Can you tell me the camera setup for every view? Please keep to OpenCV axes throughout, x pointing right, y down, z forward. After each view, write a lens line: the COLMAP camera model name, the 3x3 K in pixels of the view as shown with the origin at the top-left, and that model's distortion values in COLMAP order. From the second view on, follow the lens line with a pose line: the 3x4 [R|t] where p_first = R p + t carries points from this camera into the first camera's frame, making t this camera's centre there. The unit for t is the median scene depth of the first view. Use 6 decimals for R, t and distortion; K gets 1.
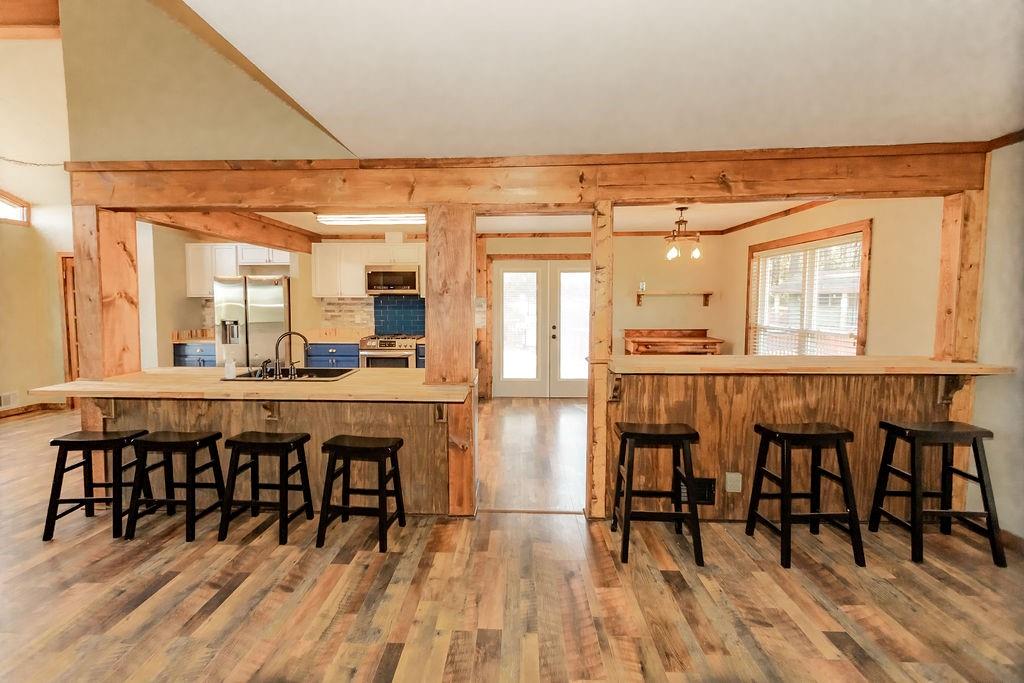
lens RADIAL K [[459.5, 0, 499.5], [0, 459.5, 332.3], [0, 0, 1]] dist [0.007078, -0.001672]
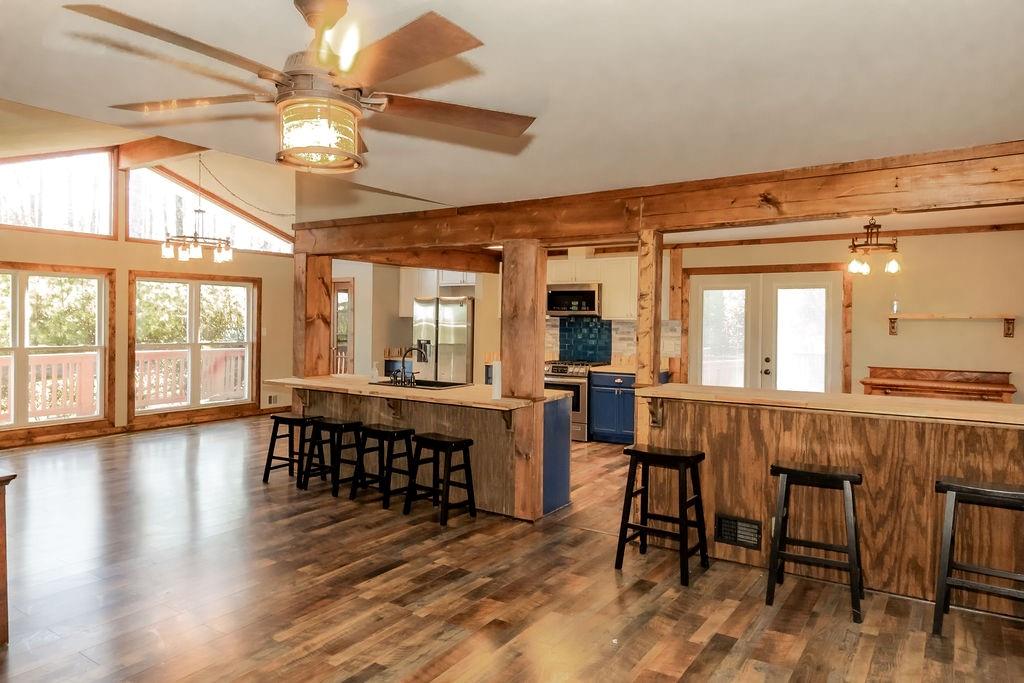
lens RADIAL K [[675.1, 0, 502.3], [0, 675.1, 336.8], [0, 0, 1]] dist [0.004484, -0.006114]
pose [[0.854320, 0.024554, -0.519168, 0.718359], [-0.047707, 0.998371, -0.031286, 0.015829], [0.517554, 0.051496, 0.854100, -0.439023]]
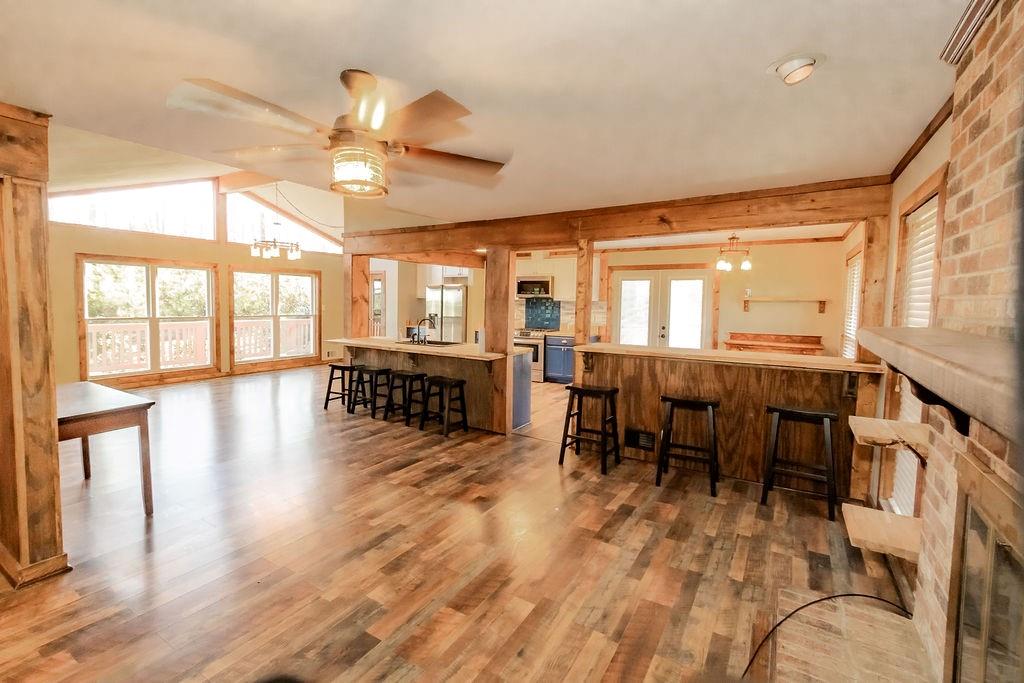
lens RADIAL K [[459.5, 0, 501.1], [0, 459.5, 334.0], [0, 0, 1]] dist [0.007078, -0.001672]
pose [[0.868765, 0.051235, -0.492567, 0.736698], [-0.051171, 0.998597, 0.013618, 0.021241], [0.492574, 0.013375, 0.870168, -0.453128]]
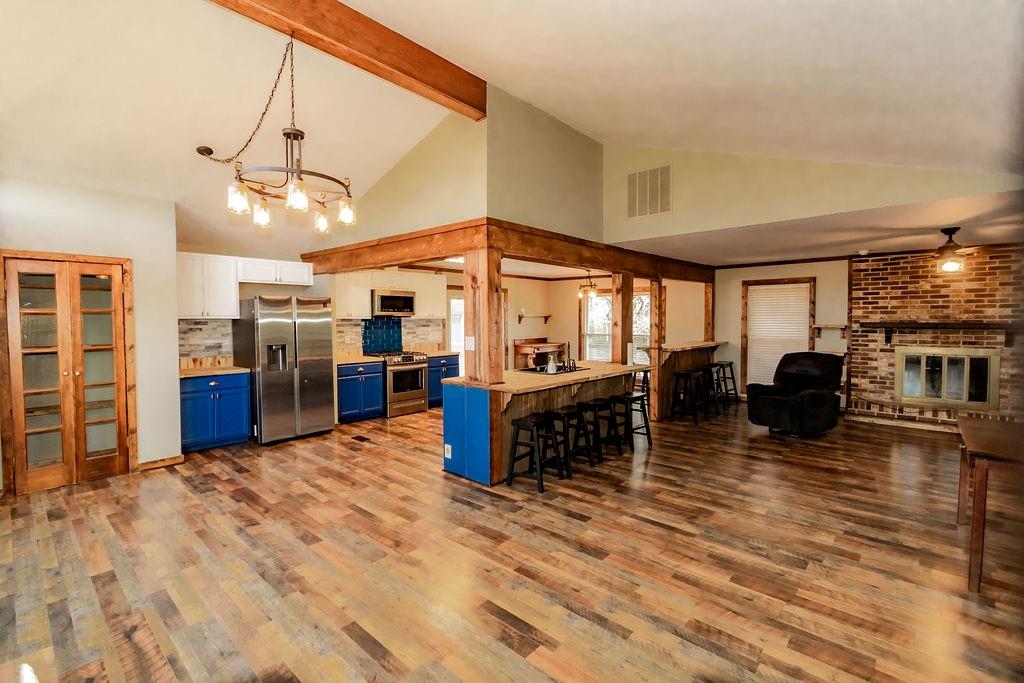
lens RADIAL K [[459.5, 0, 502.3], [0, 459.5, 336.0], [0, 0, 1]] dist [0.007078, -0.001672]
pose [[0.647722, -0.030913, 0.761250, -1.929853], [0.056679, 0.998363, -0.007684, -0.020106], [-0.759766, 0.048124, 0.648413, 0.143158]]
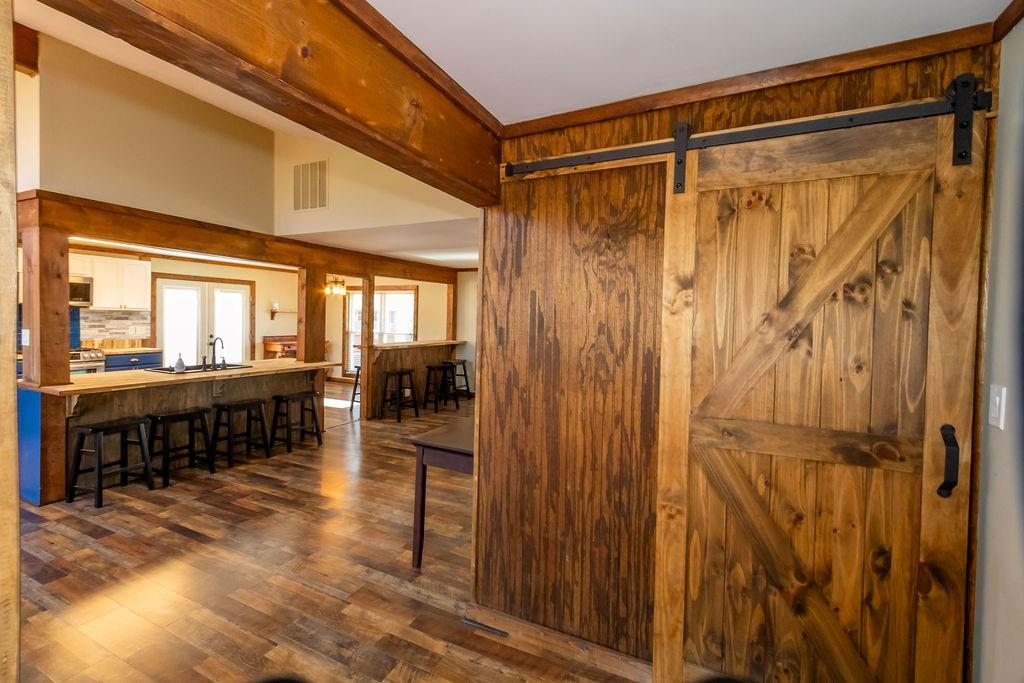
lens RADIAL K [[459.5, 0, 500.7], [0, 459.5, 329.2], [0, 0, 1]] dist [0.007078, -0.001672]
pose [[0.408544, -0.011699, 0.912663, -1.520776], [0.042345, 0.999084, -0.006148, 0.023228], [-0.911756, 0.041158, 0.408666, -0.469257]]
